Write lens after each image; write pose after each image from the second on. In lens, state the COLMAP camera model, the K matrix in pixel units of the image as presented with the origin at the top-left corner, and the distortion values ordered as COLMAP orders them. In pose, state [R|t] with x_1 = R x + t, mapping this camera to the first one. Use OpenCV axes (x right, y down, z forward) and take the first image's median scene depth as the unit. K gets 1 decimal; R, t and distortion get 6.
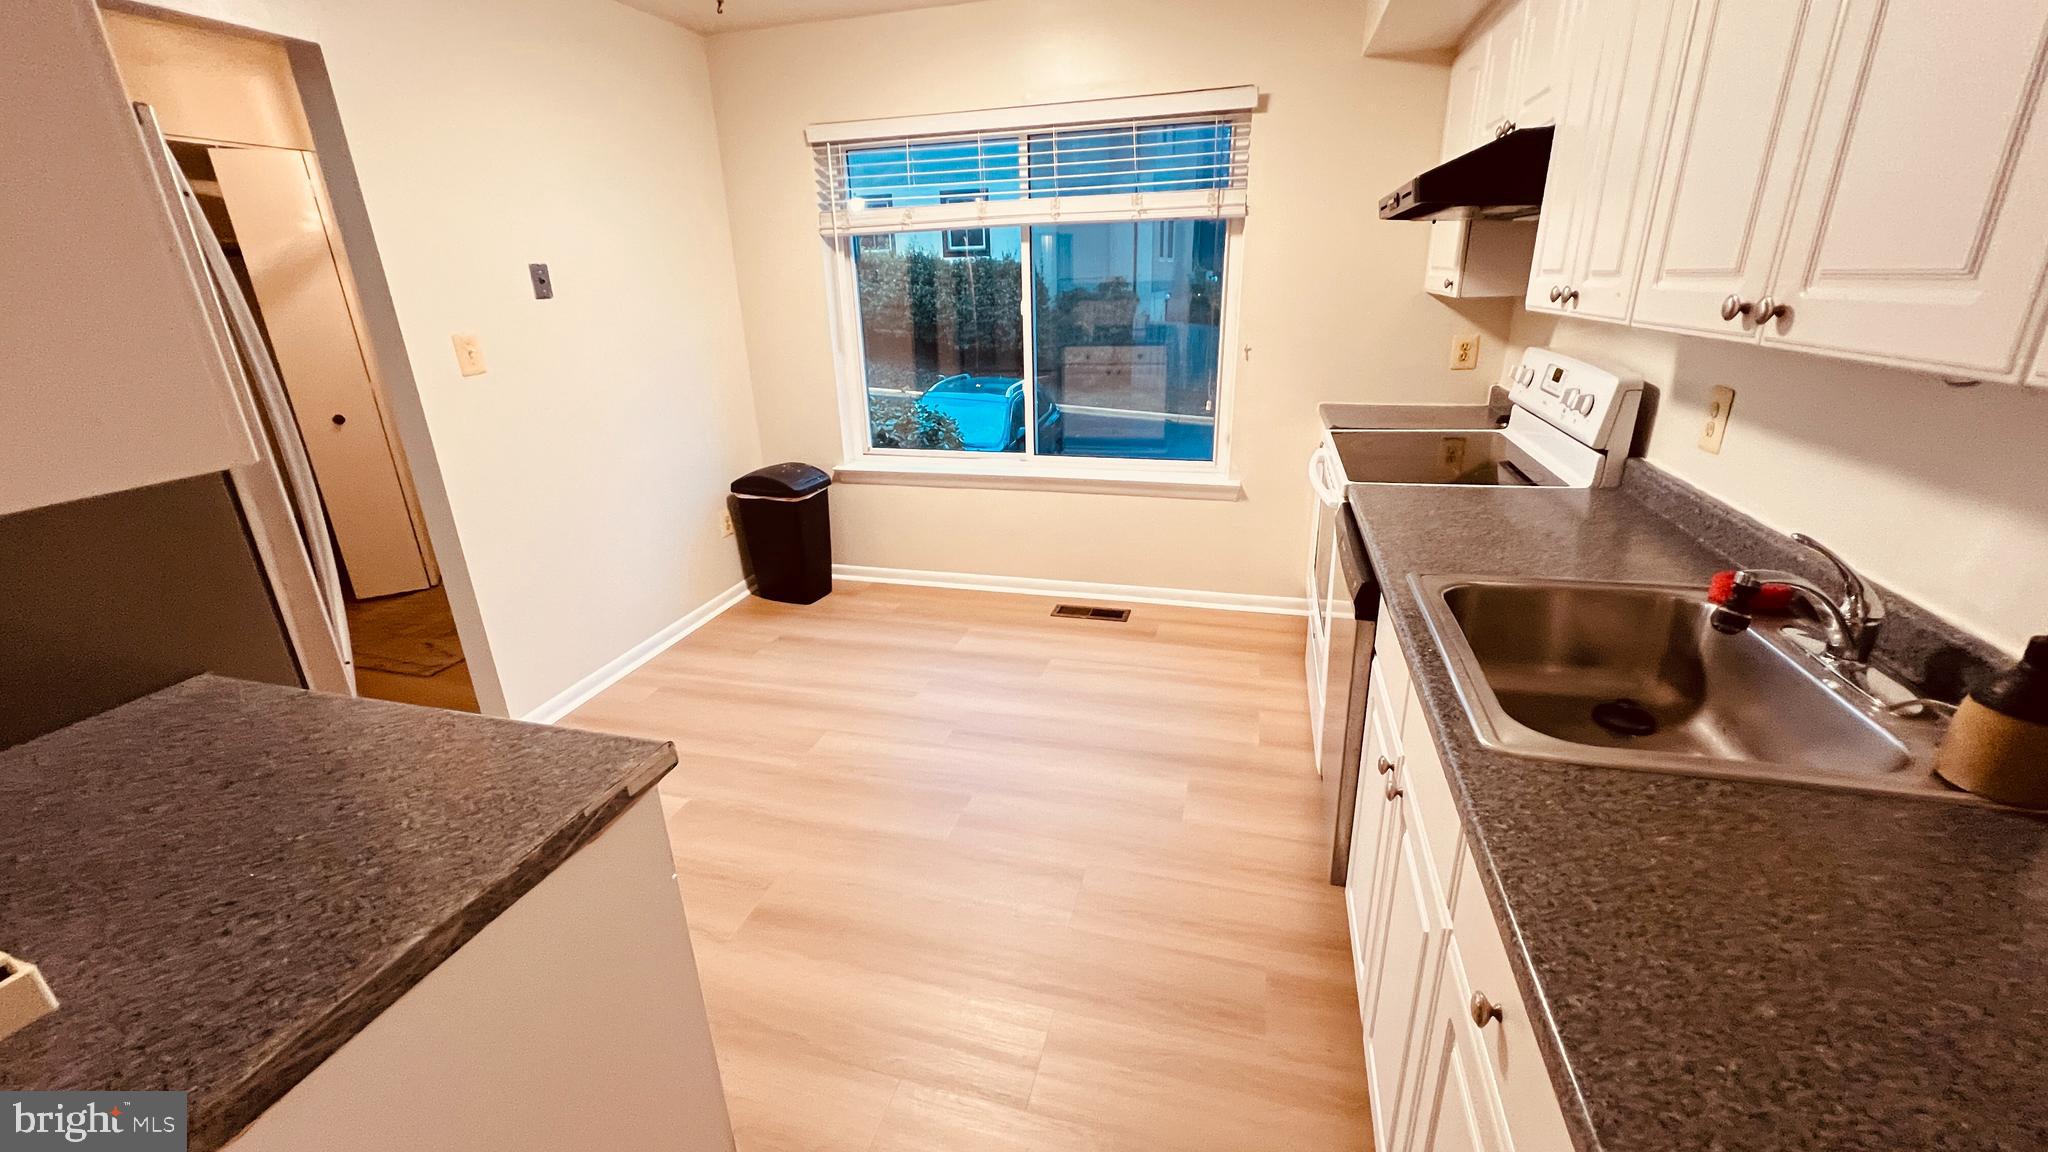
lens RADIAL K [[817.2, 0, 1022.3], [0, 817.2, 572.2], [0, 0, 1]] dist [0.004312, -0.000687]
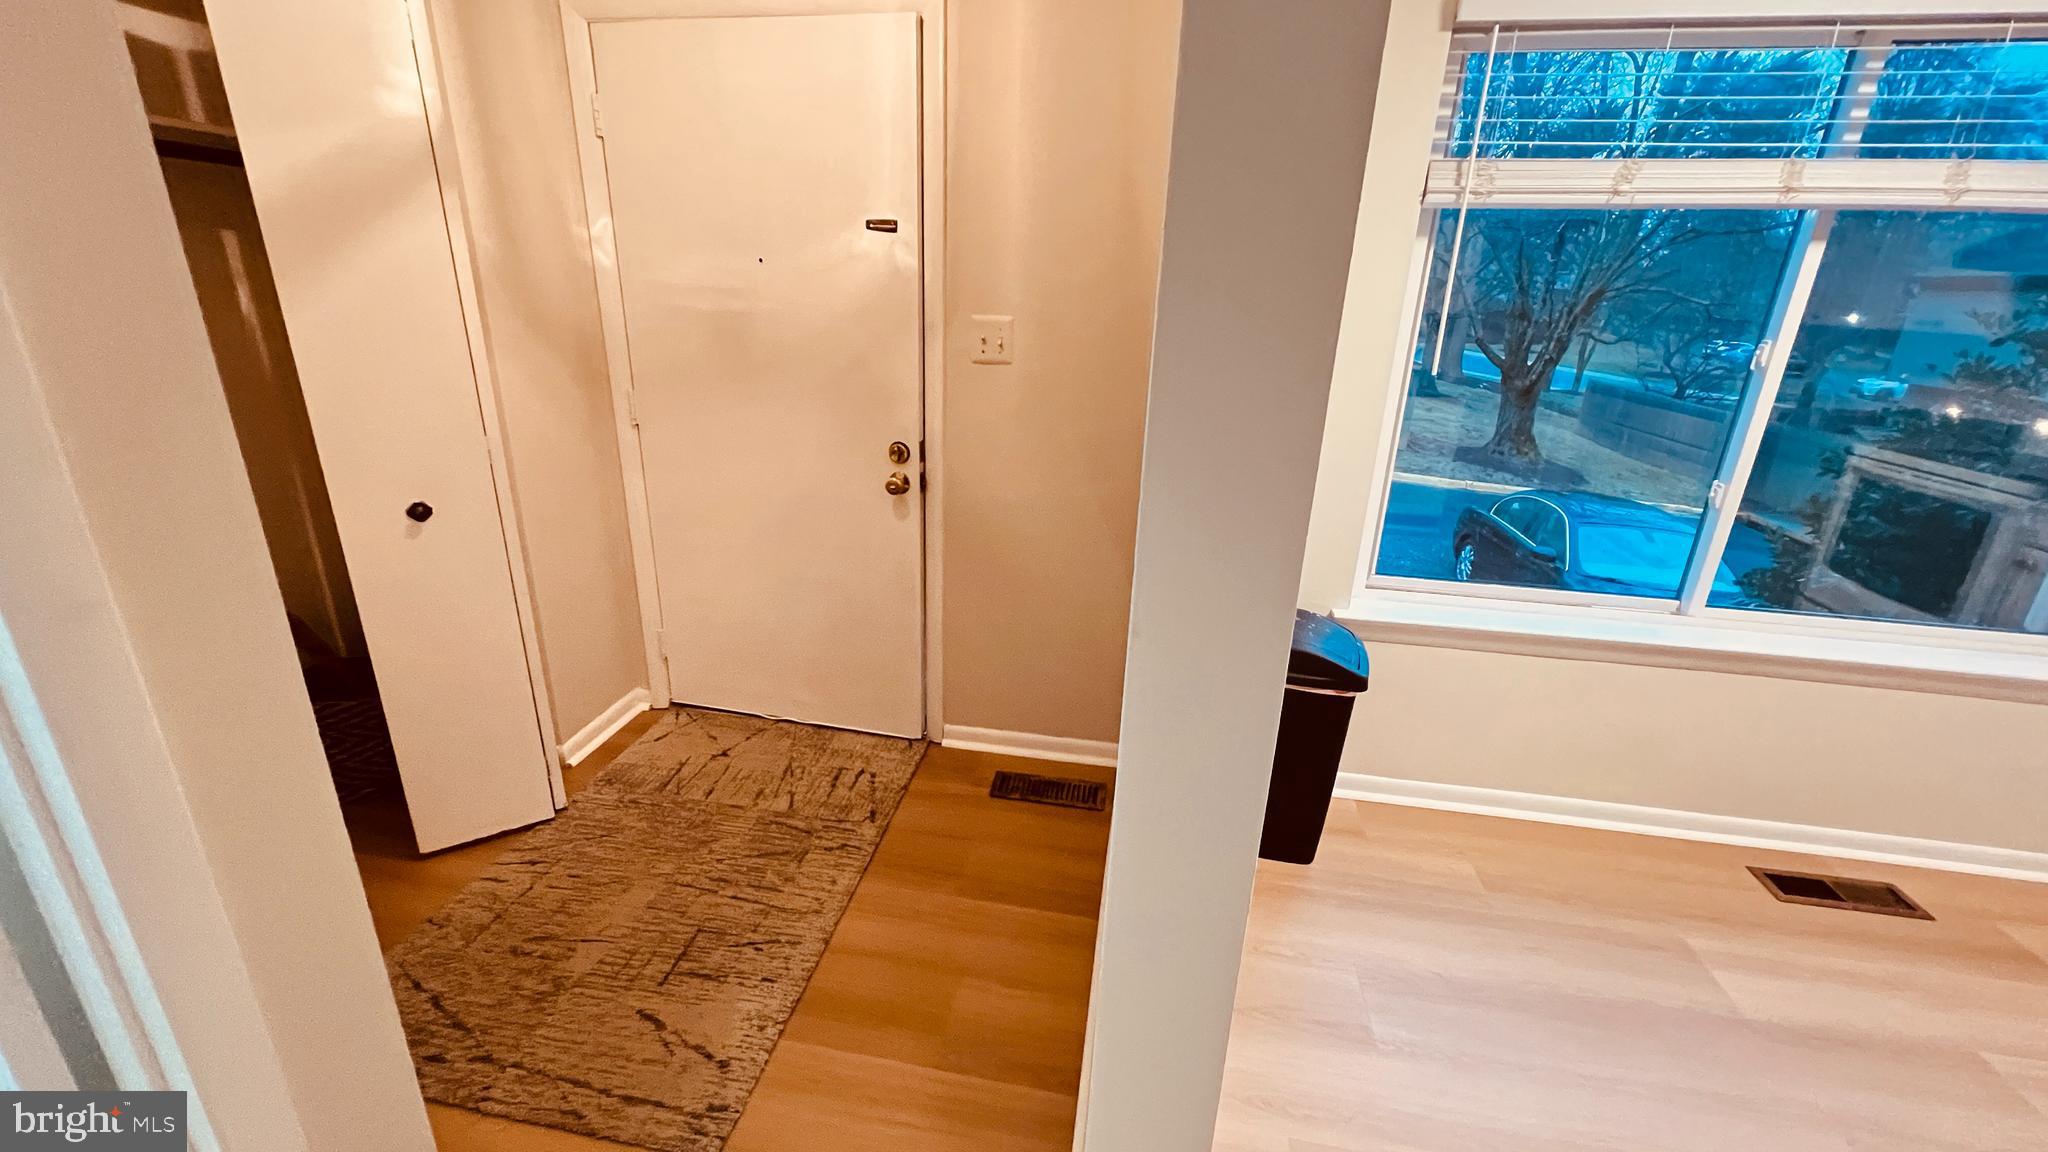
lens RADIAL K [[817.2, 0, 1022.7], [0, 817.2, 569.5], [0, 0, 1]] dist [0.004312, -0.000687]
pose [[0.993090, 0.020745, 0.115510, -0.609969], [-0.018474, 0.999615, -0.020697, -0.169551], [-0.115895, 0.018420, 0.993091, 0.543595]]
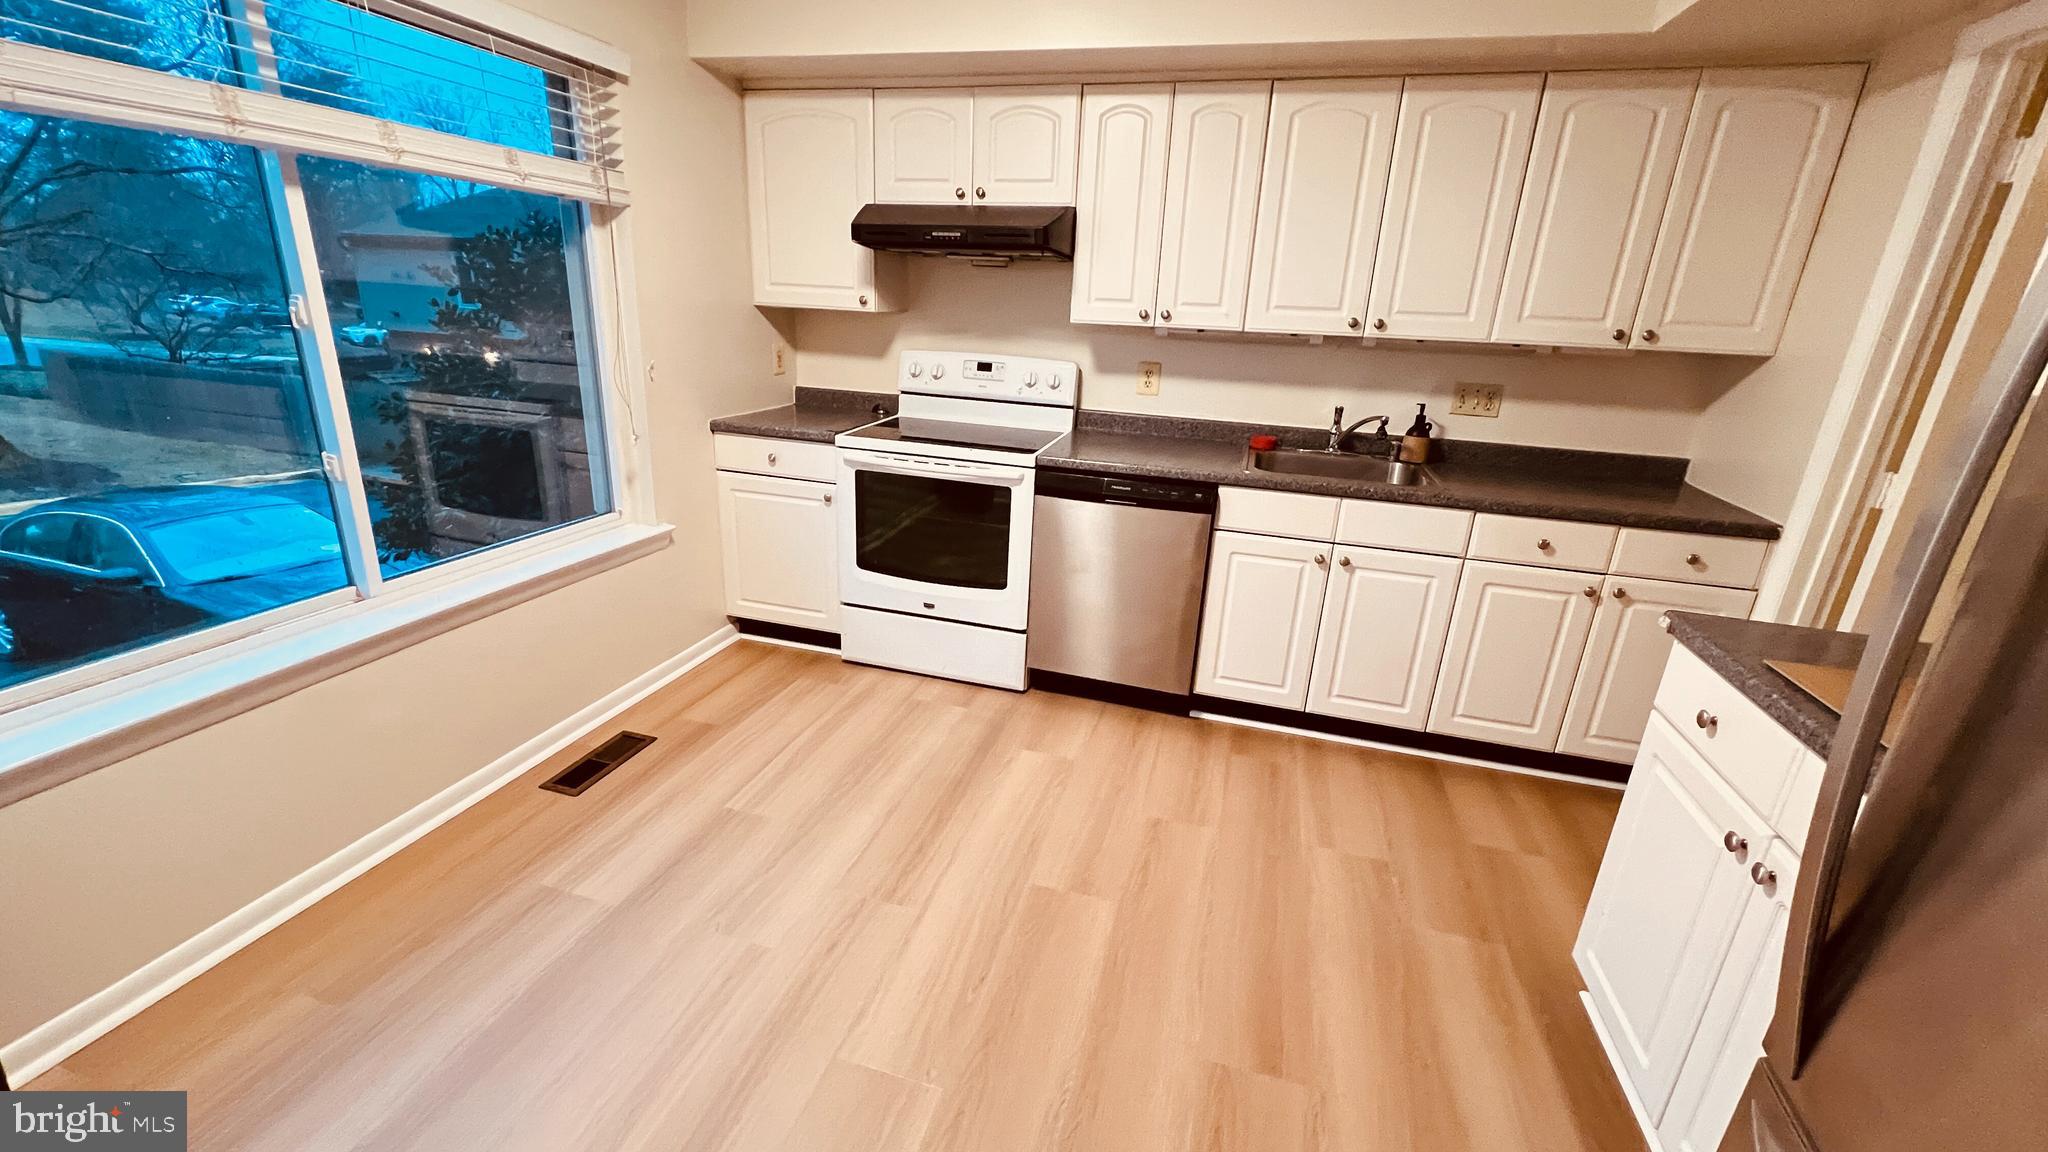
lens RADIAL K [[817.2, 0, 1022.7], [0, 817.2, 570.4], [0, 0, 1]] dist [0.004312, -0.000687]
pose [[0.009897, -0.287949, 0.957595, -0.575456], [0.303245, 0.913408, 0.271528, -0.193136], [-0.952861, 0.287699, 0.096360, 0.610781]]
